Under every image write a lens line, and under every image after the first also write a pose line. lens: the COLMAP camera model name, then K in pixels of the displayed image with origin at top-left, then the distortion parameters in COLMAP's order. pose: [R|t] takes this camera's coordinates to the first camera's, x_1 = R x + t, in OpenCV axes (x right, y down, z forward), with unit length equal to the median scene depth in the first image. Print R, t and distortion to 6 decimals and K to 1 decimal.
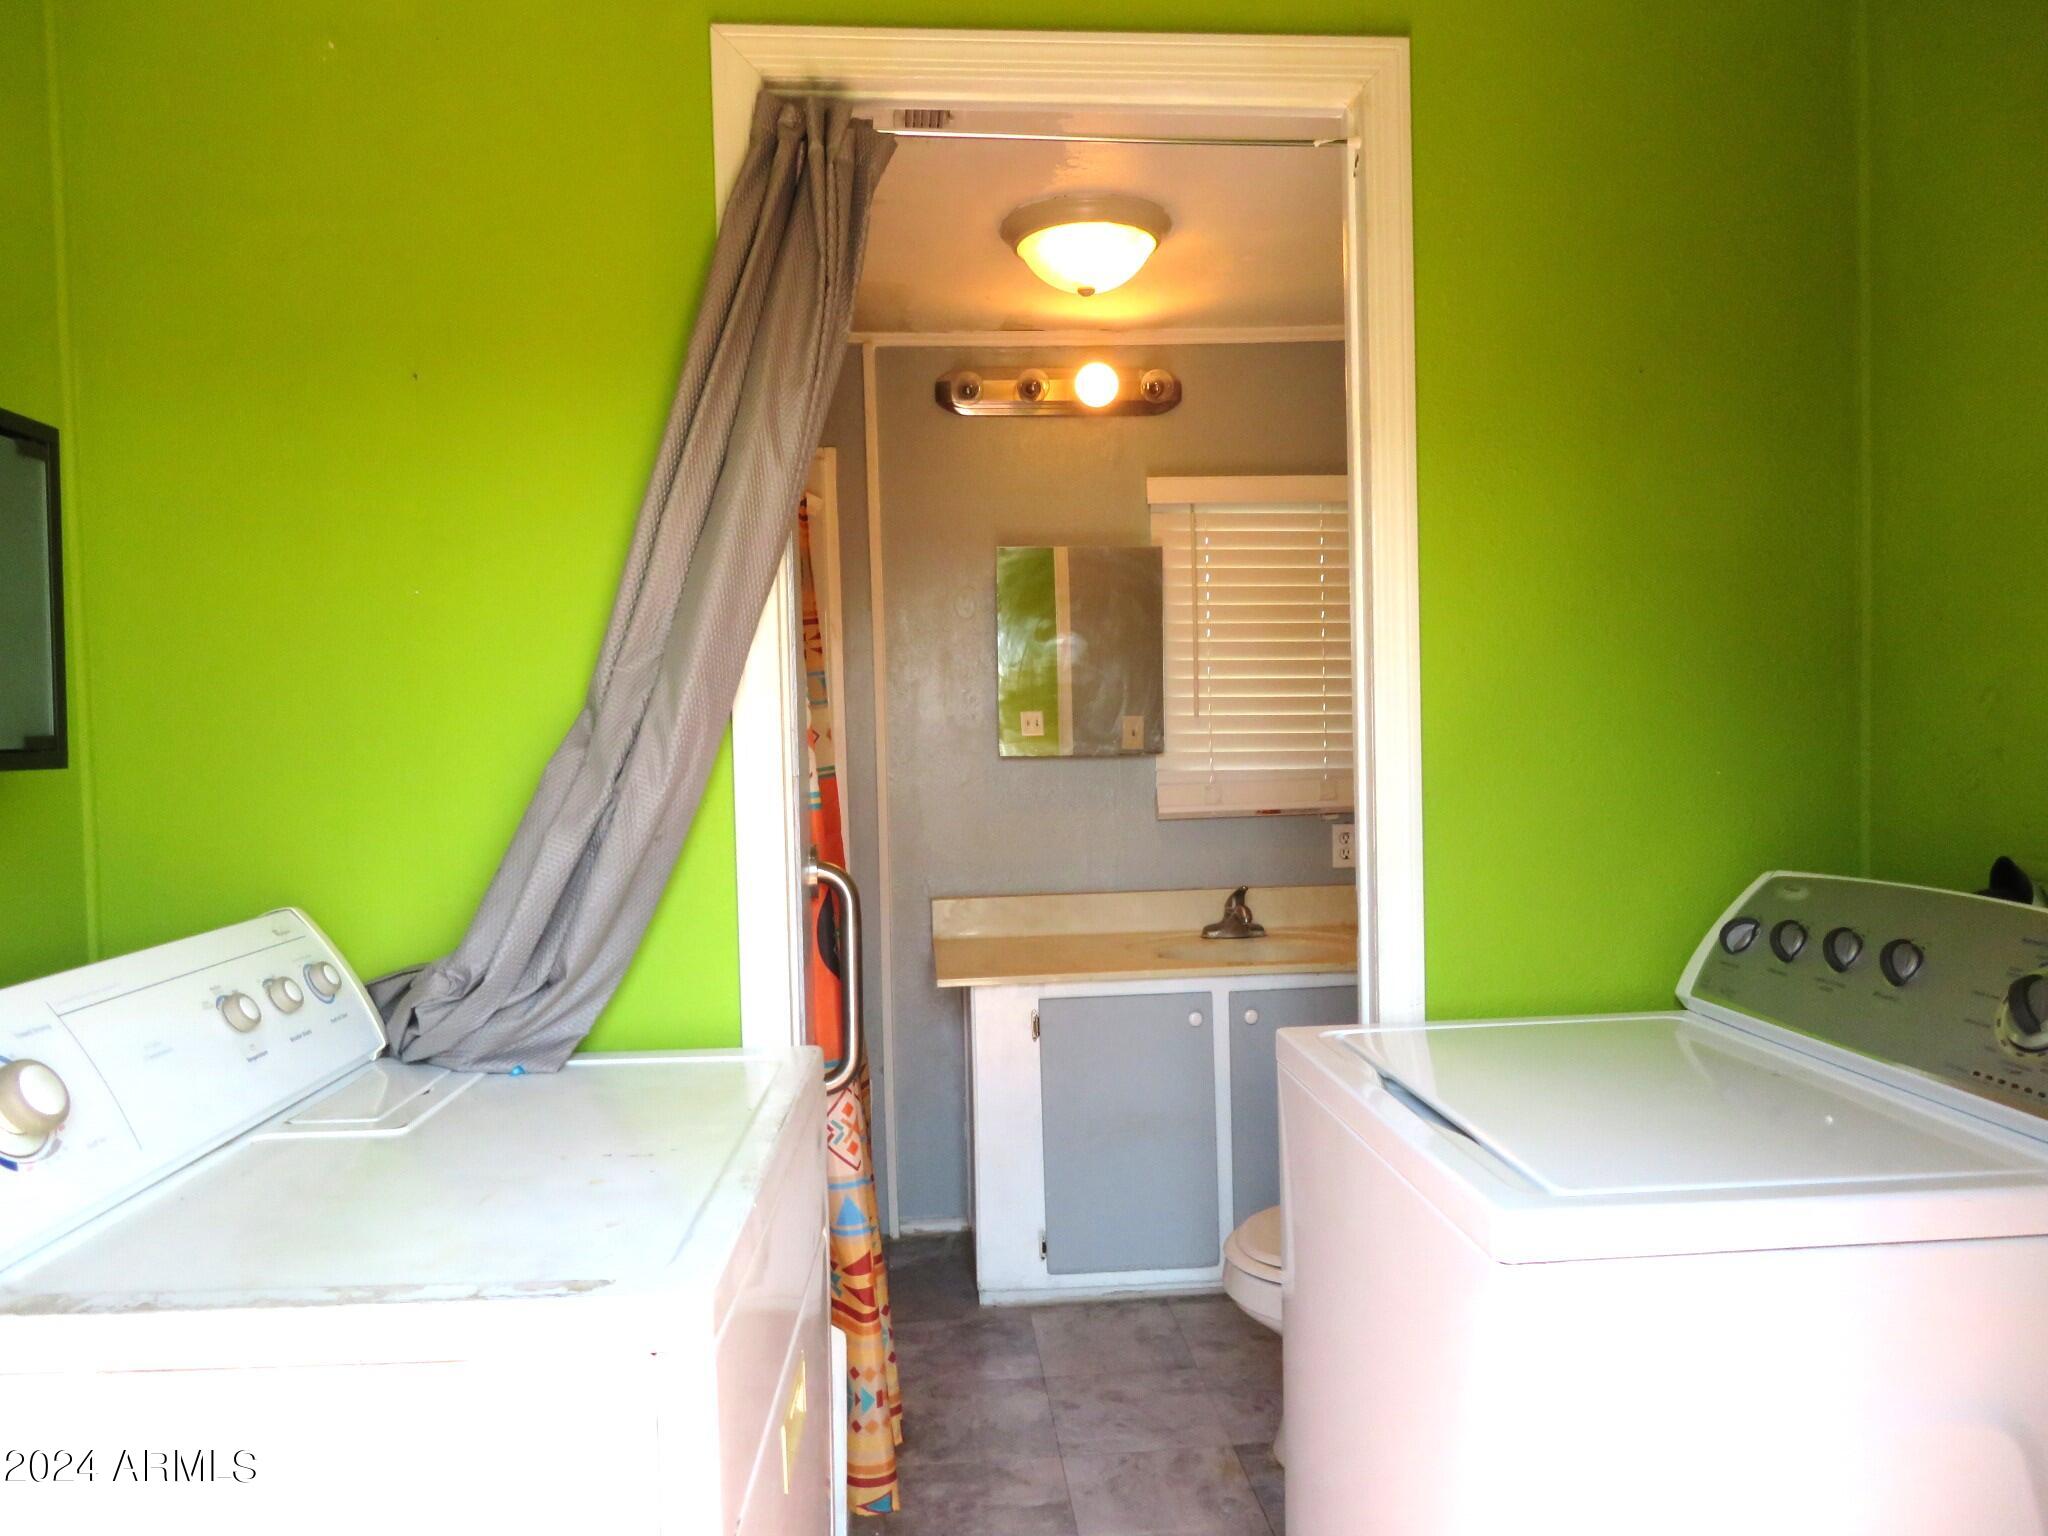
lens RADIAL K [[1481.2, 0, 1026.3], [0, 1481.2, 766.9], [0, 0, 1]] dist [0.002760, -0.003815]
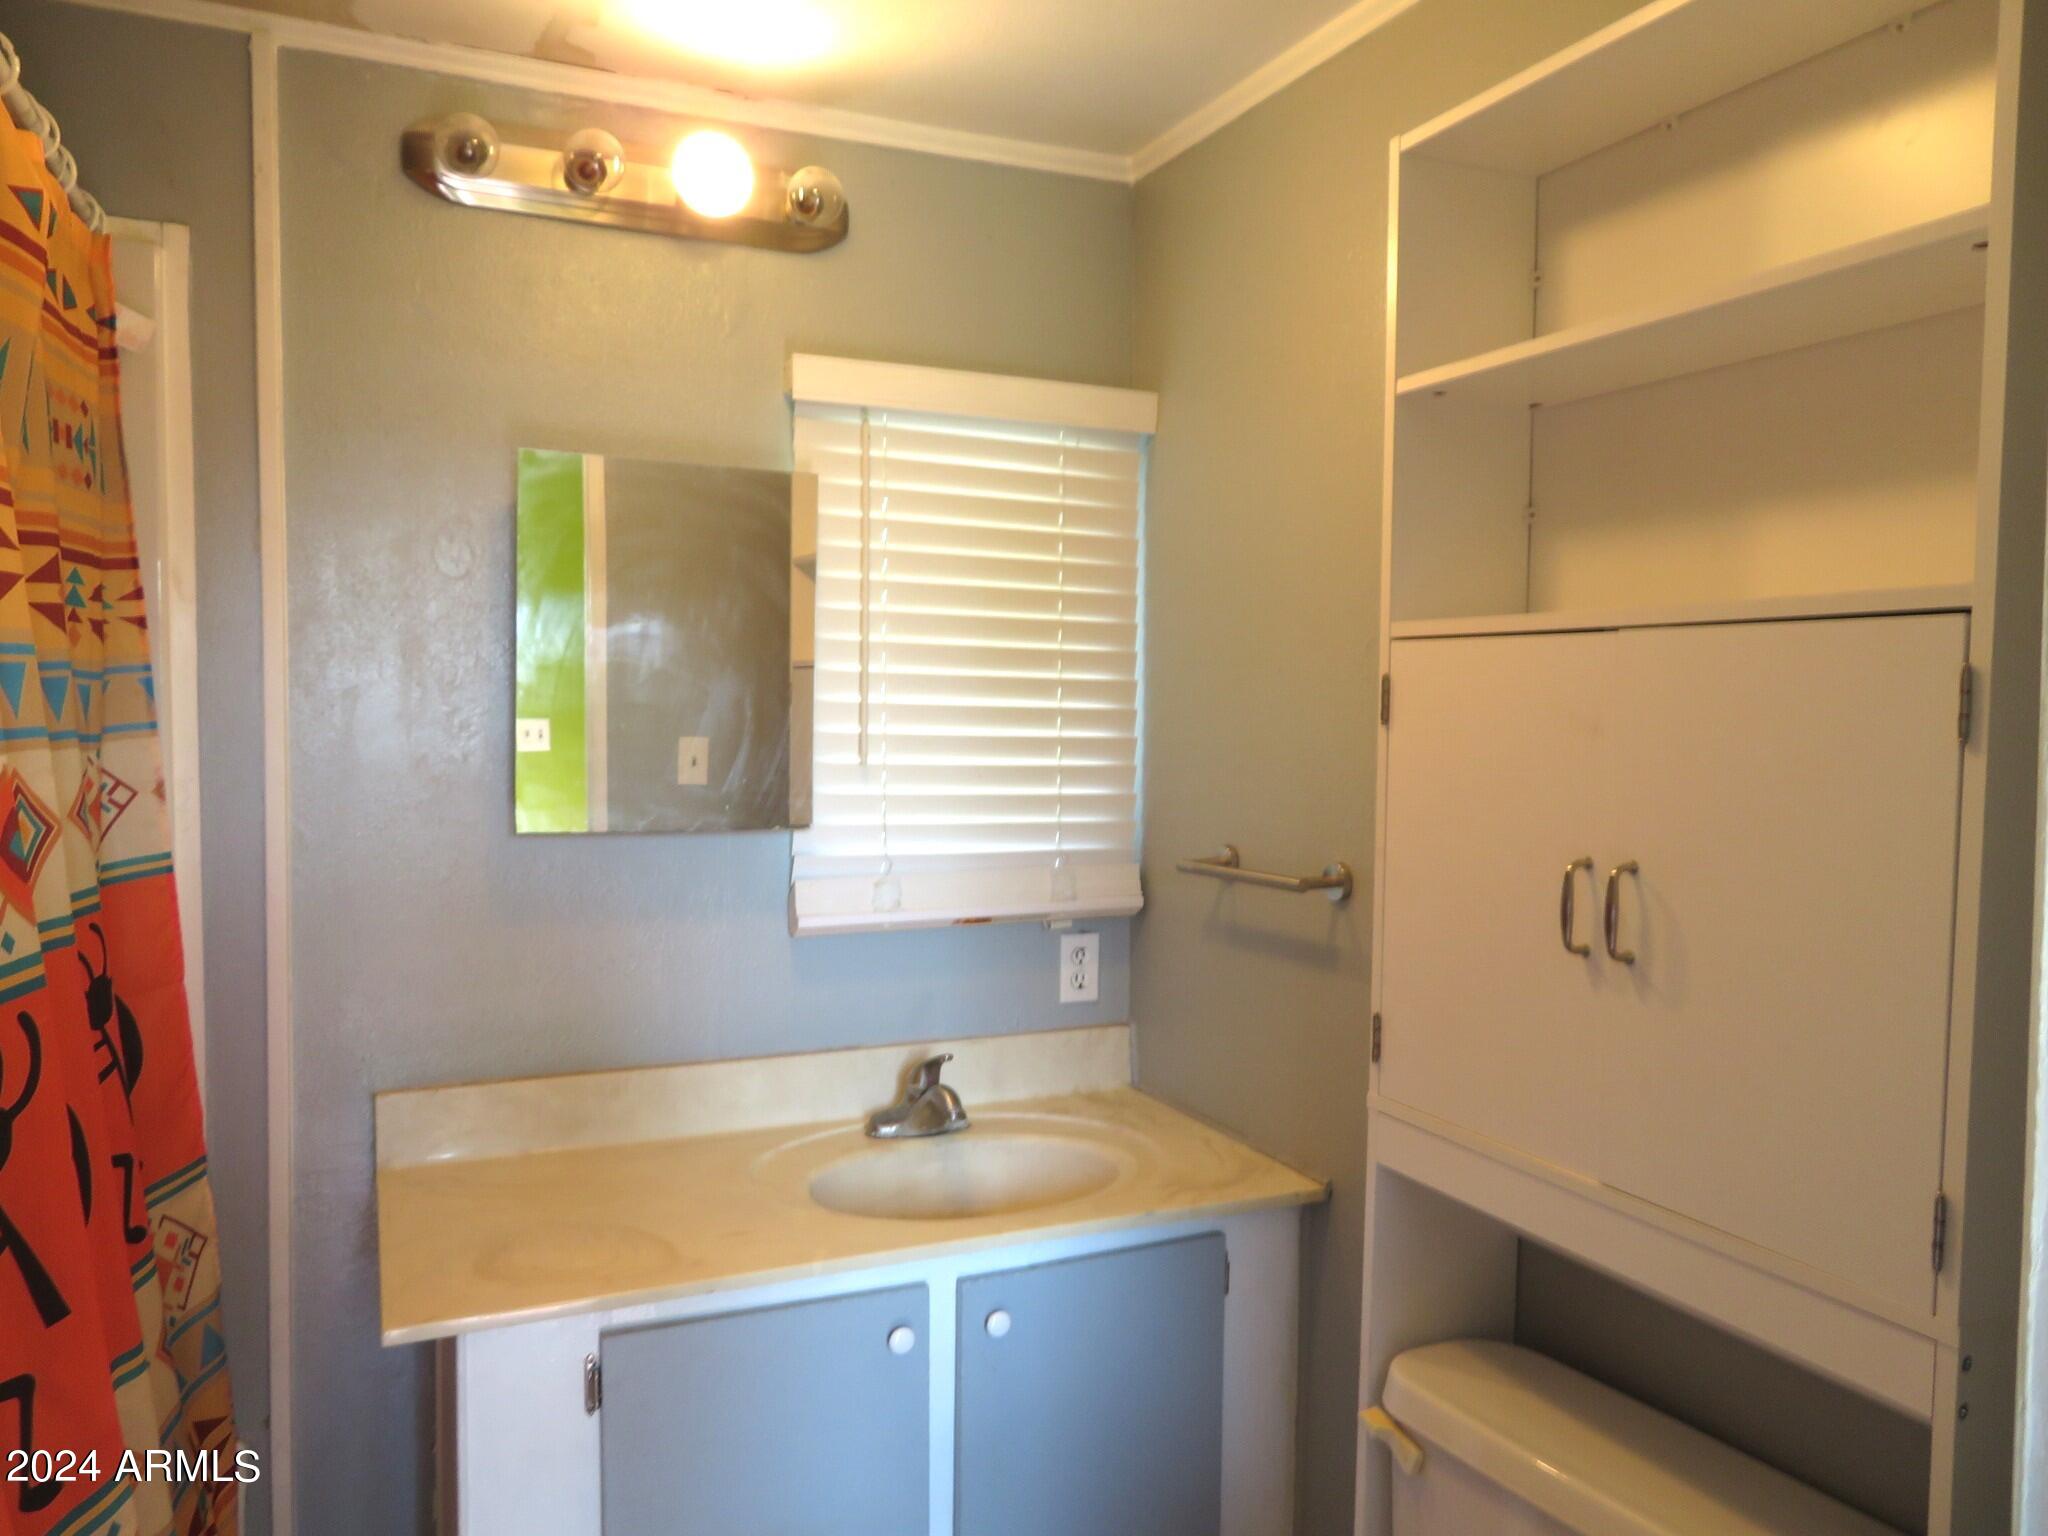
lens RADIAL K [[1481.2, 0, 1022.2], [0, 1481.2, 763.4], [0, 0, 1]] dist [0.002760, -0.003815]
pose [[0.941723, 0.018889, 0.335859, -0.025870], [-0.020263, 0.999795, 0.000584, -0.036481], [-0.335779, -0.007355, 0.941912, 0.418804]]
